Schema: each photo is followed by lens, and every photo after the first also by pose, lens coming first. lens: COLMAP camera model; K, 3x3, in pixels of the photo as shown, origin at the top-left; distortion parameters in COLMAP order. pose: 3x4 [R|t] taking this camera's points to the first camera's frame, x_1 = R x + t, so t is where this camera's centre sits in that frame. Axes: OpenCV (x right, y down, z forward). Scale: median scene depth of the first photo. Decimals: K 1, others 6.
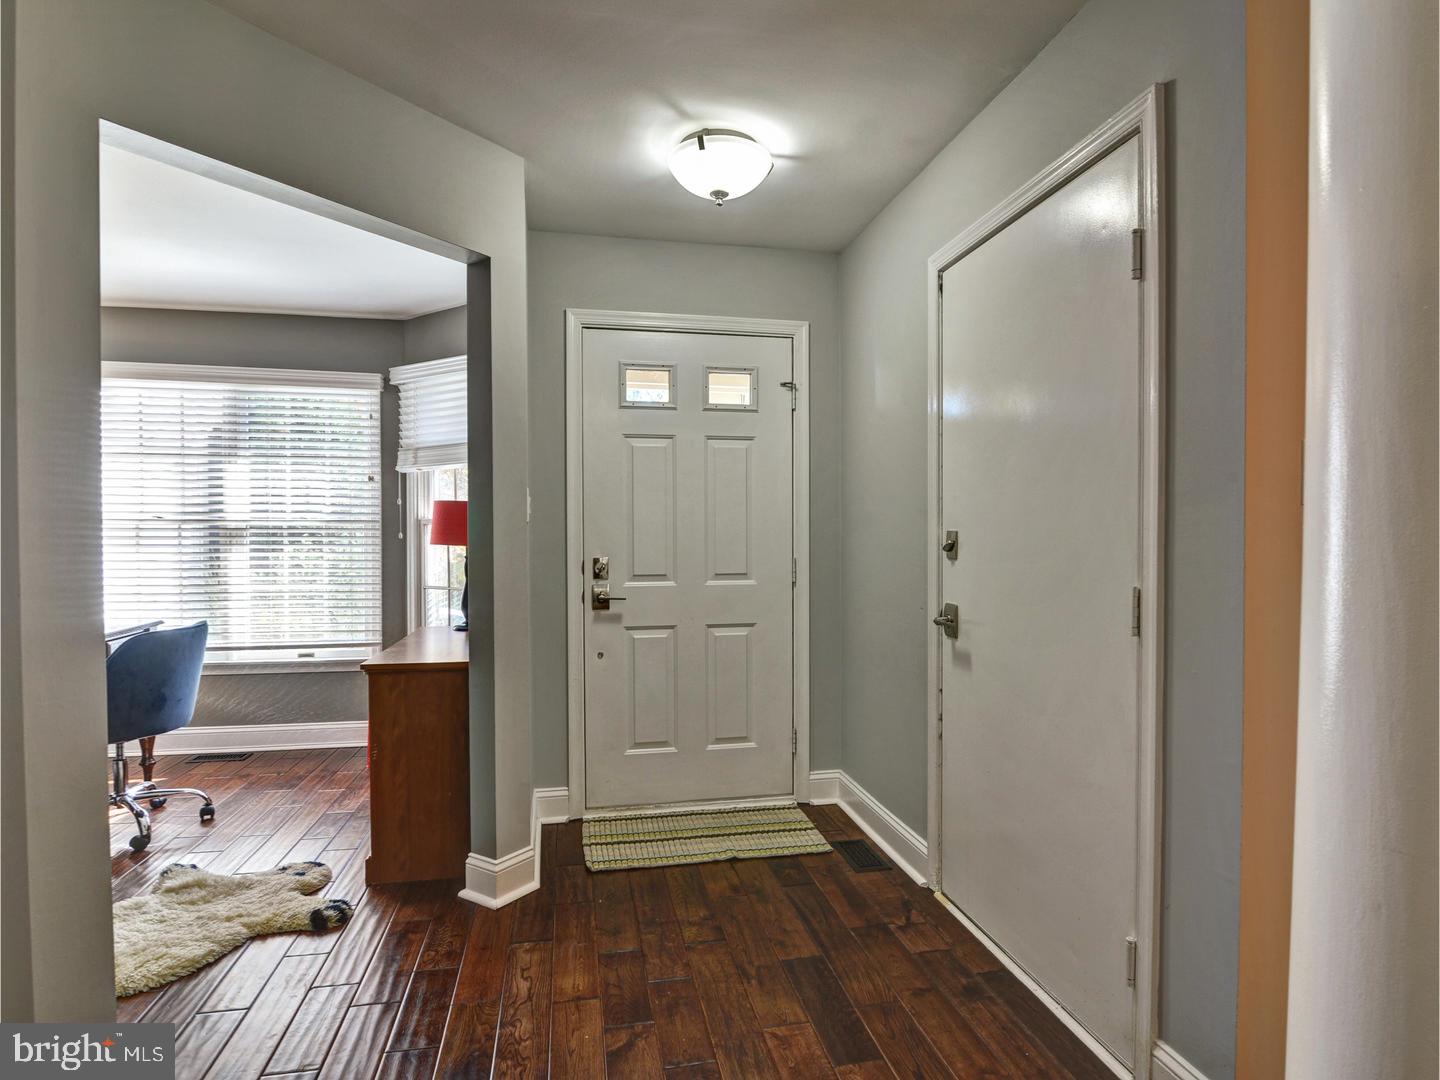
lens RADIAL K [[776.1, 0, 701.5], [0, 776.1, 558.6], [0, 0, 1]] dist [-0.001714, -0.000725]
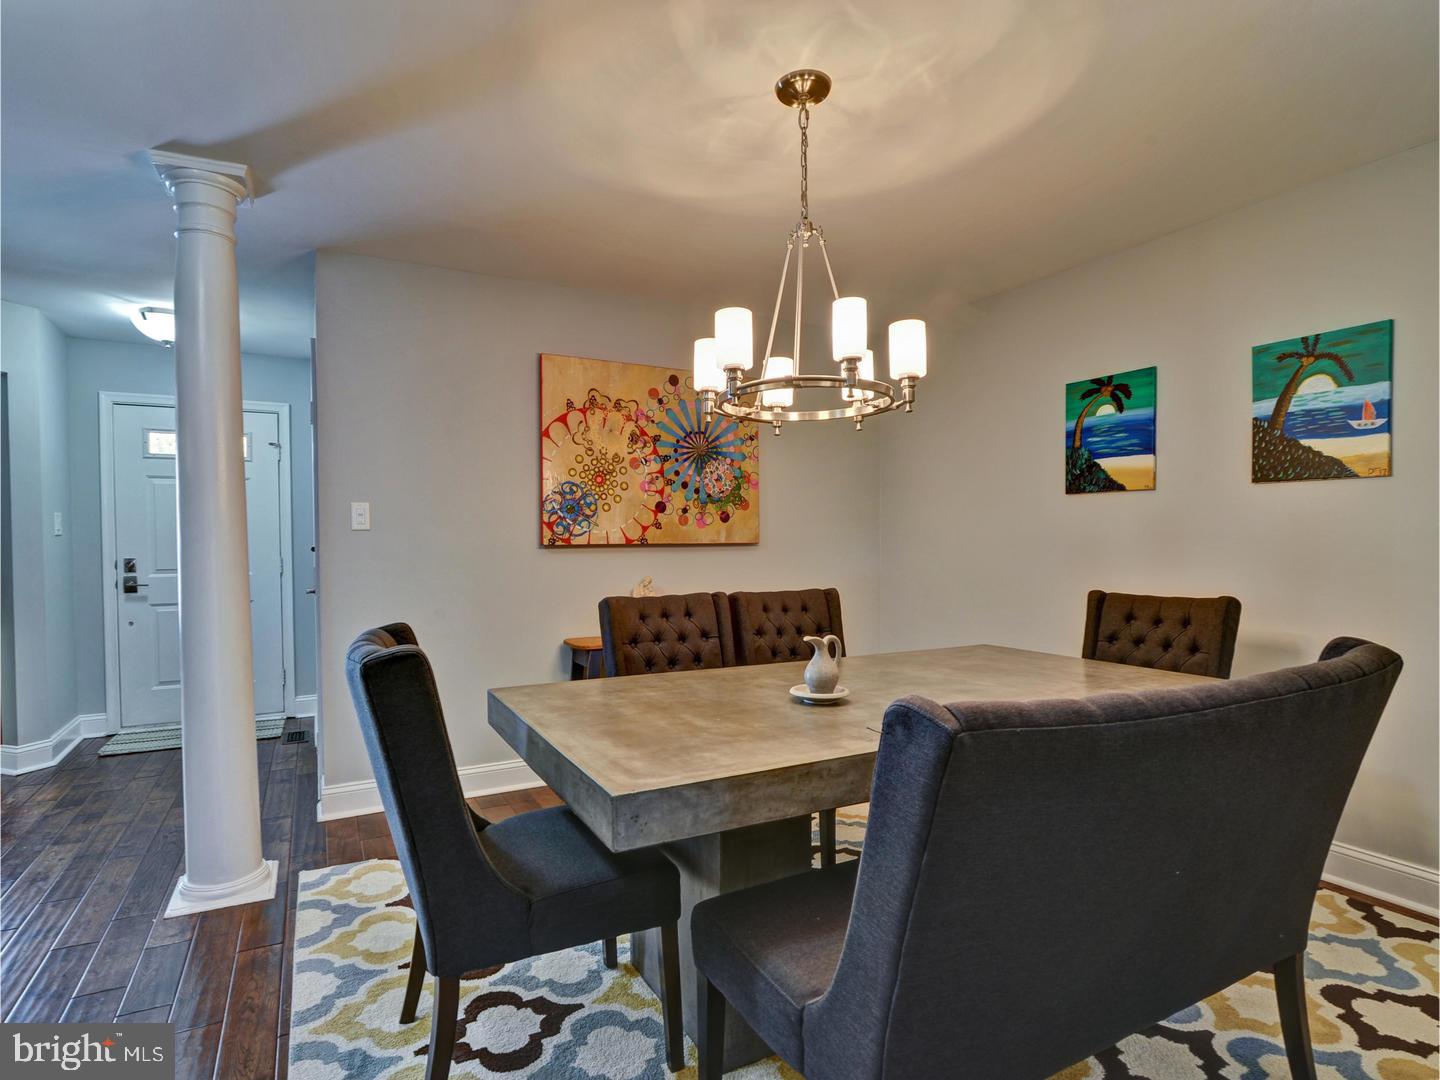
lens RADIAL K [[745.1, 0, 698.4], [0, 745.1, 560.8], [0, 0, 1]] dist [-0.023924, 0.001590]
pose [[0.958568, -0.009851, 0.284692, 0.407176], [0.010417, 0.999946, -0.000475, 0.013007], [-0.284672, 0.003421, 0.958619, -0.523455]]
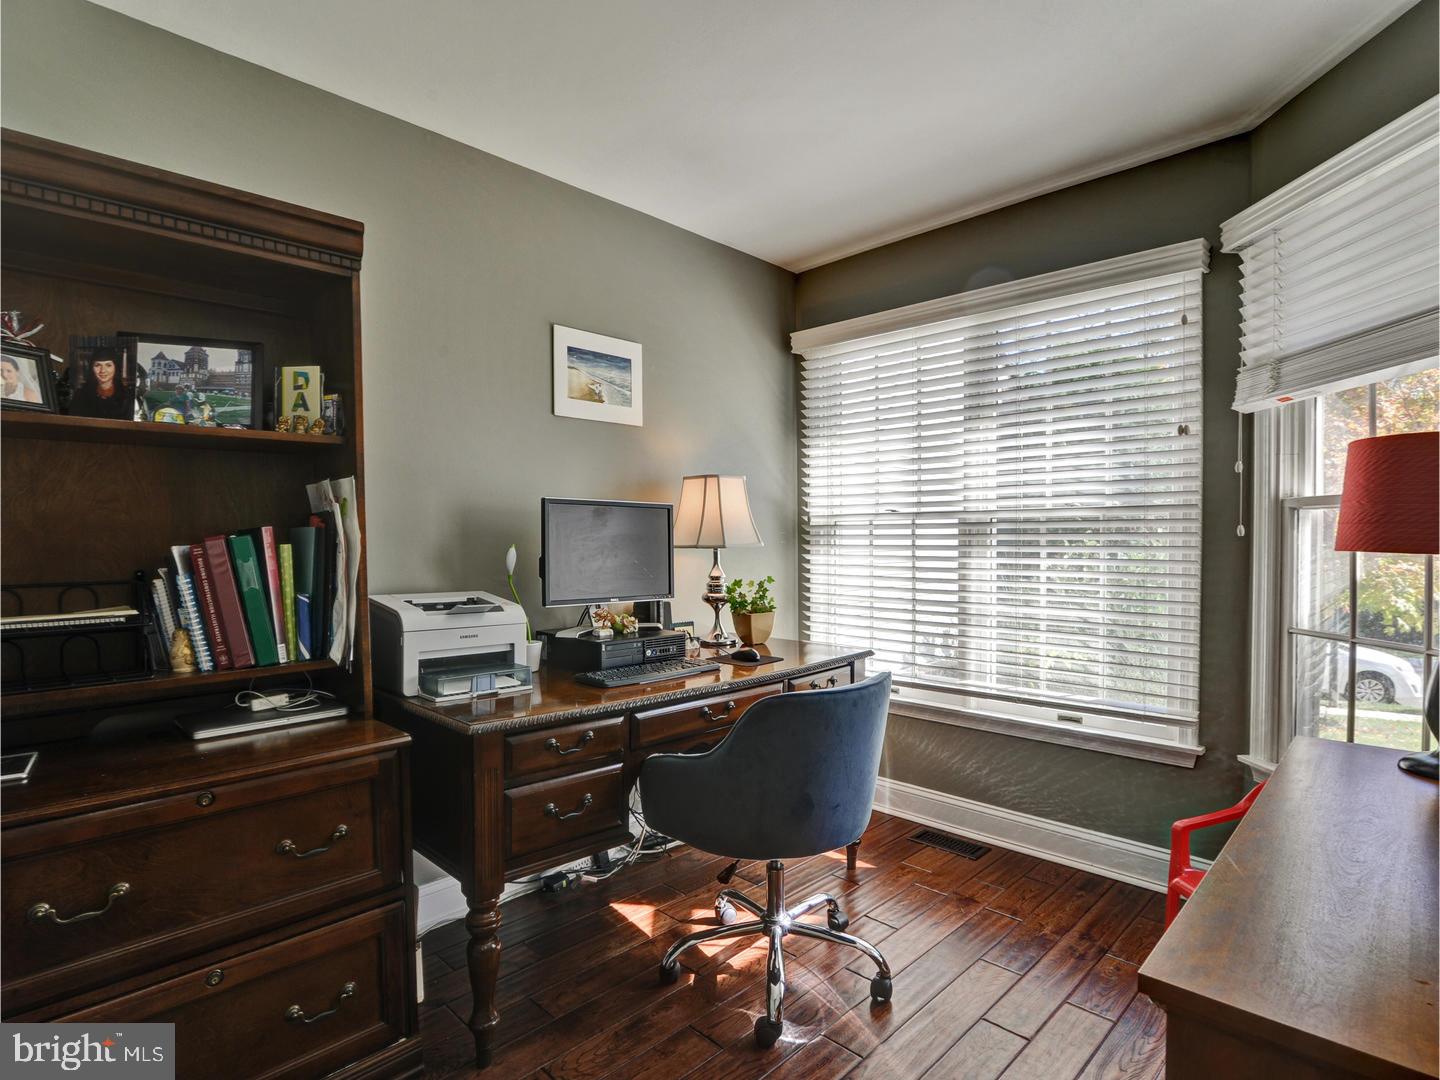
lens RADIAL K [[745.1, 0, 734.9], [0, 745.1, 550.0], [0, 0, 1]] dist [-0.023924, 0.001590]
pose [[0.585152, 0.011256, -0.810846, -0.186163], [-0.016632, 0.999860, 0.001878, -0.012218], [0.810753, 0.012387, 0.585257, 0.435962]]
